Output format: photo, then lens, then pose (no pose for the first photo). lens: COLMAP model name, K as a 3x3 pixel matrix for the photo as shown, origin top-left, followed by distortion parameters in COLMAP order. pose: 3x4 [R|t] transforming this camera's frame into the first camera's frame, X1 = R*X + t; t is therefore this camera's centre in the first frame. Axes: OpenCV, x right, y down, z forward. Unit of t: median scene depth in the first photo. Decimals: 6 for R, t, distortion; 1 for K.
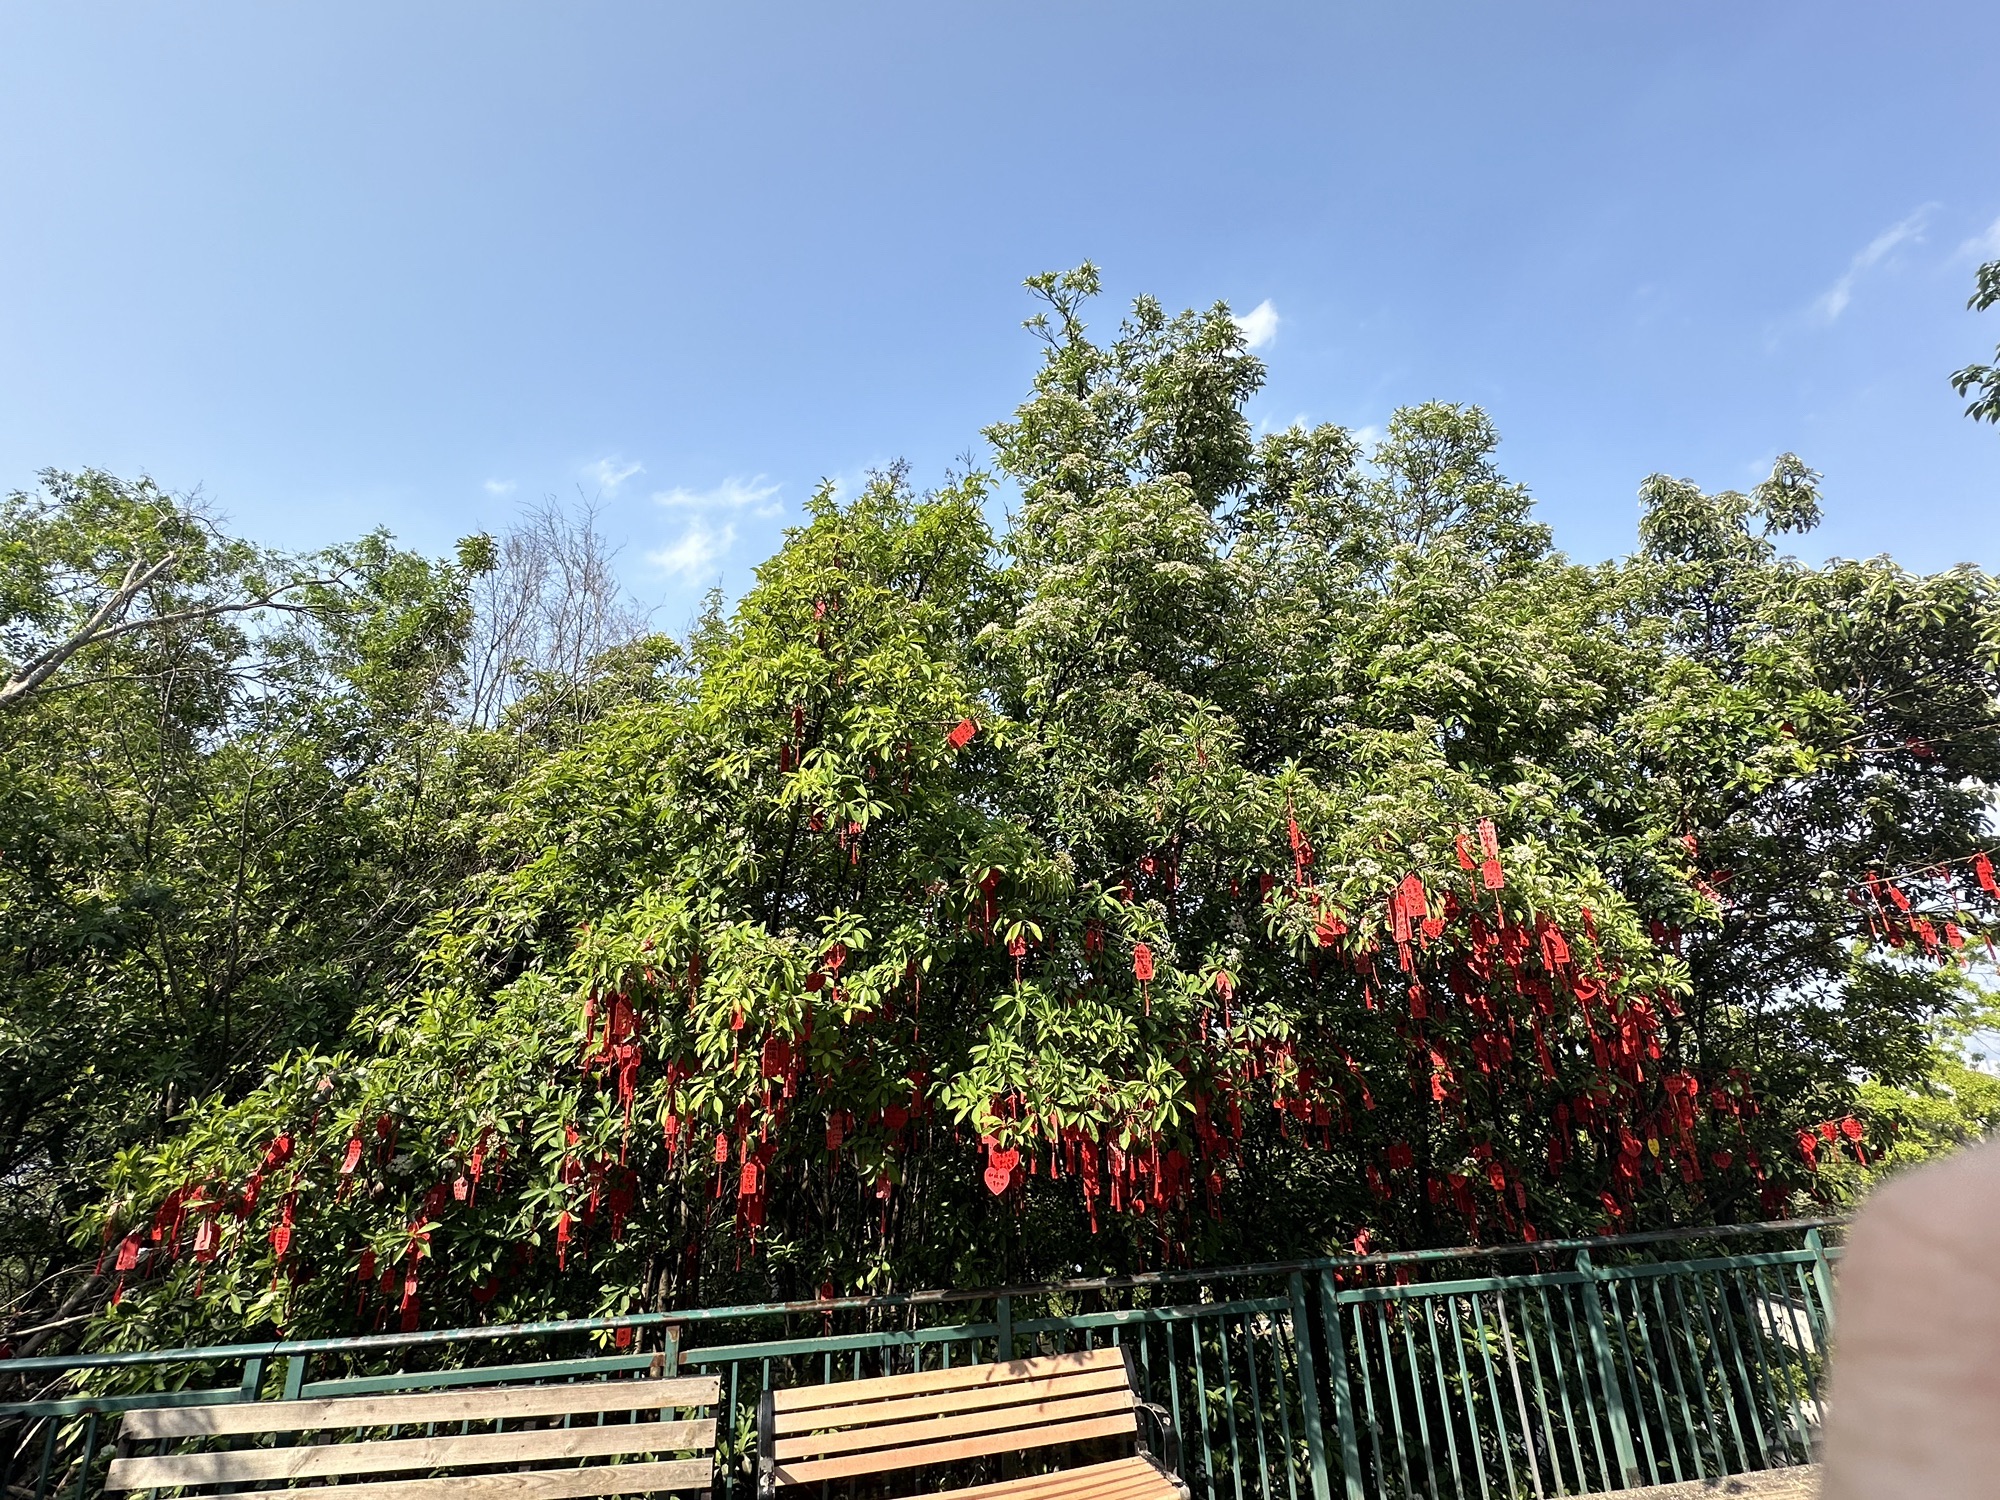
lens RADIAL K [[906.0, 0, 1000.0], [0, 906.0, 750.0], [0, 0, 1]] dist [0.000437, 0.001184]
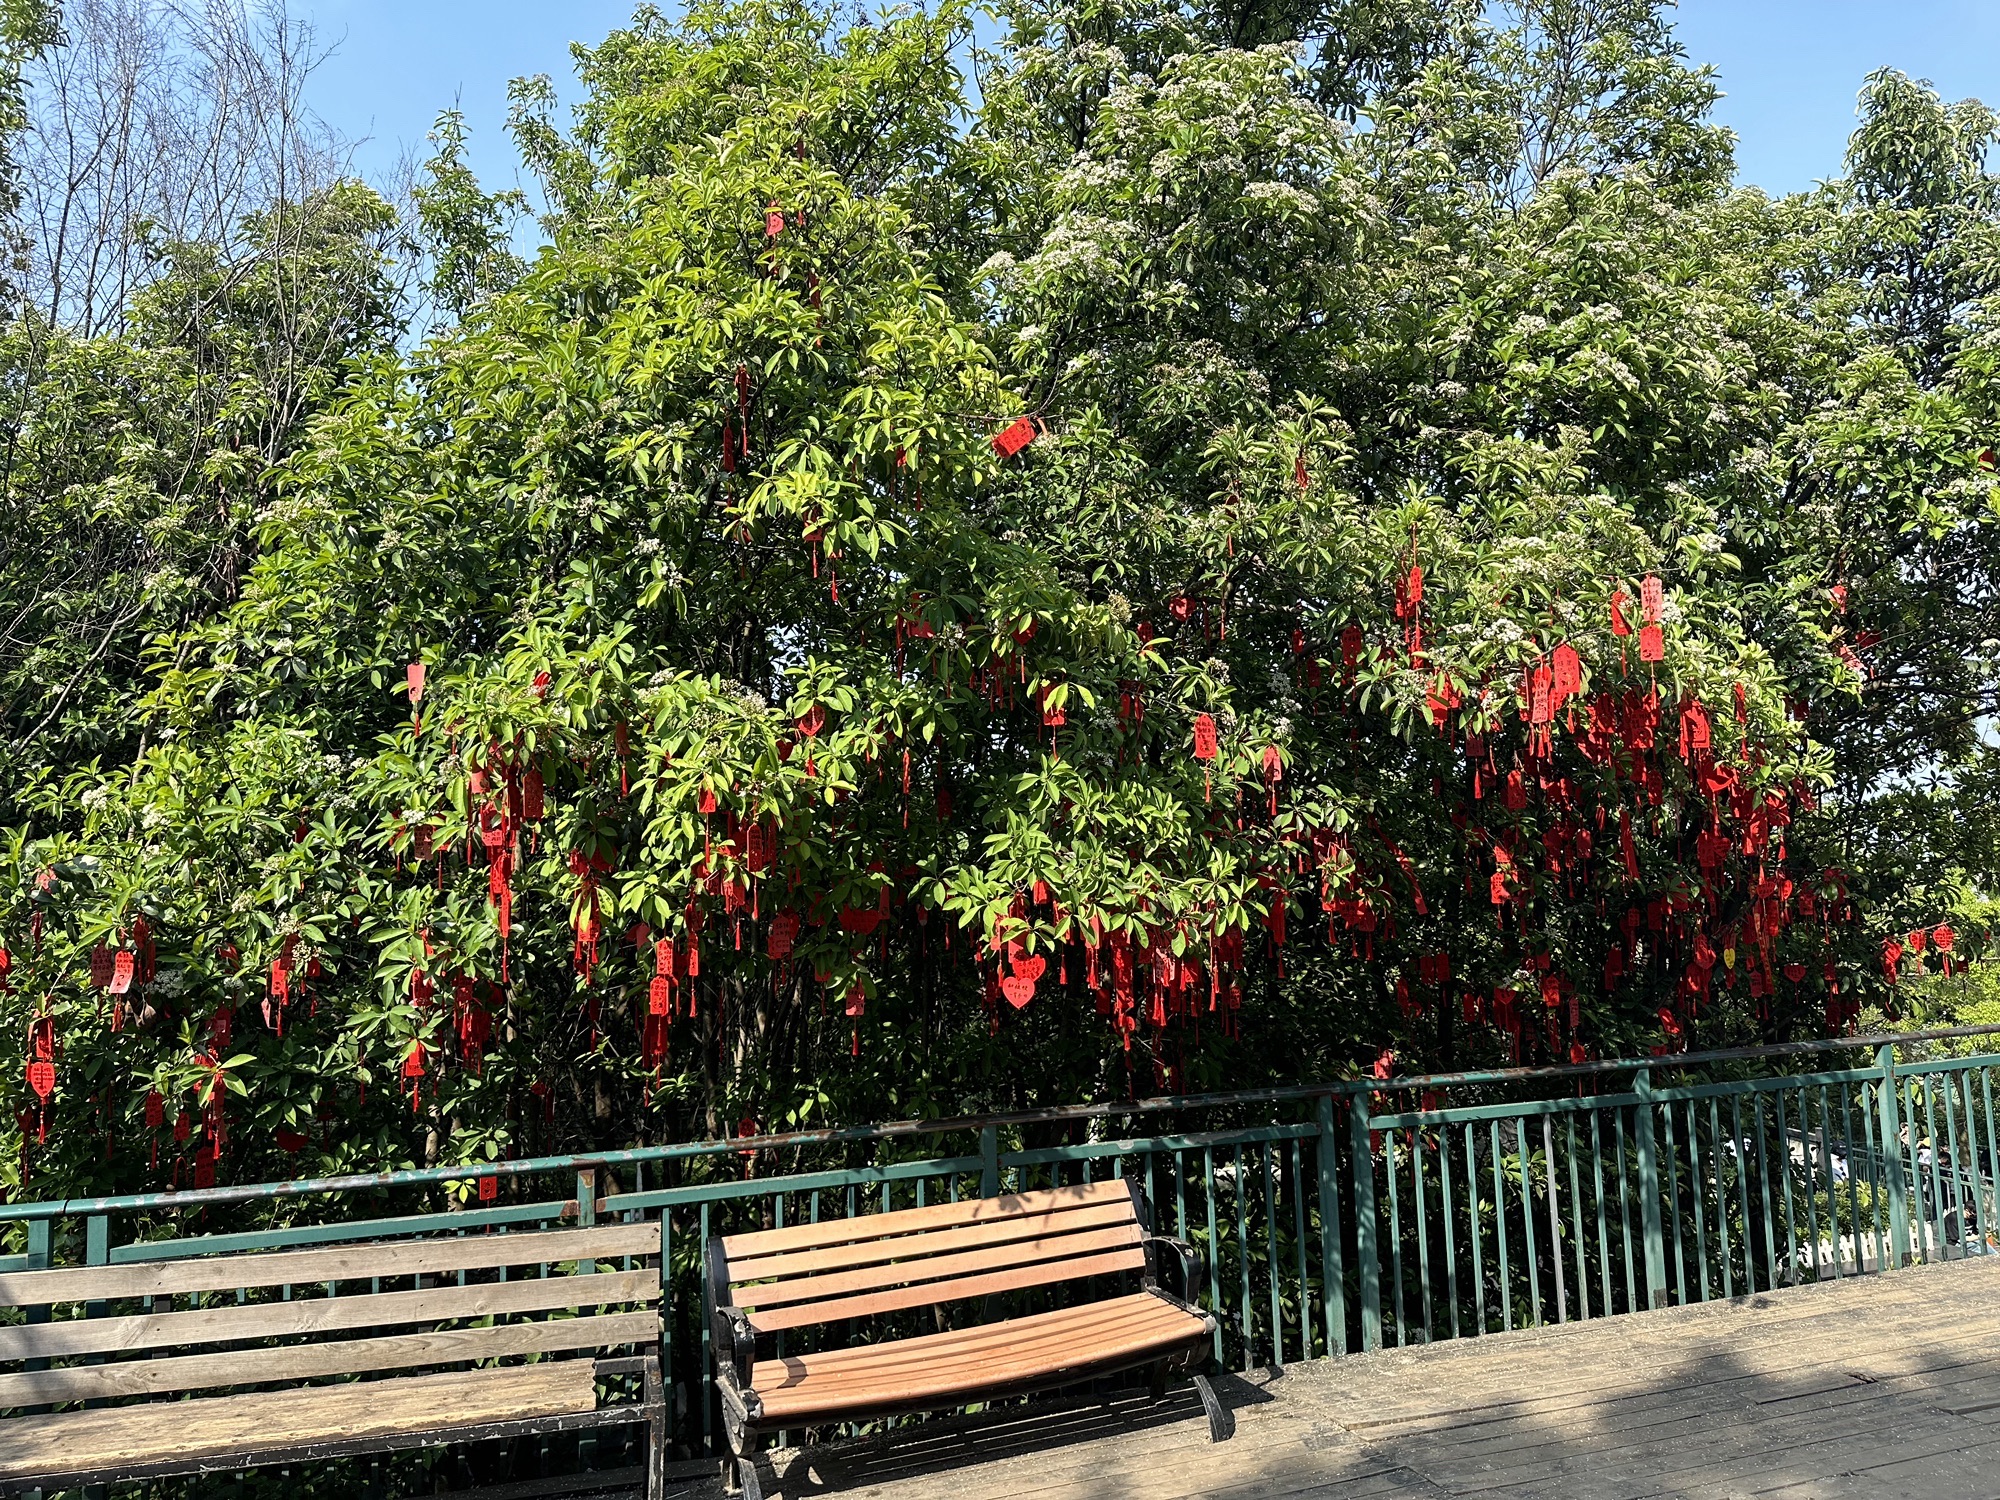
lens RADIAL K [[1376.8, 0, 991.3], [0, 1376.8, 716.8], [0, 0, 1]] dist [0.077380, -0.086862]
pose [[0.989033, 0.022803, 0.145923, -0.179886], [-0.056395, 0.971454, 0.230428, -0.043391], [-0.136503, -0.236130, 0.962086, -0.112491]]
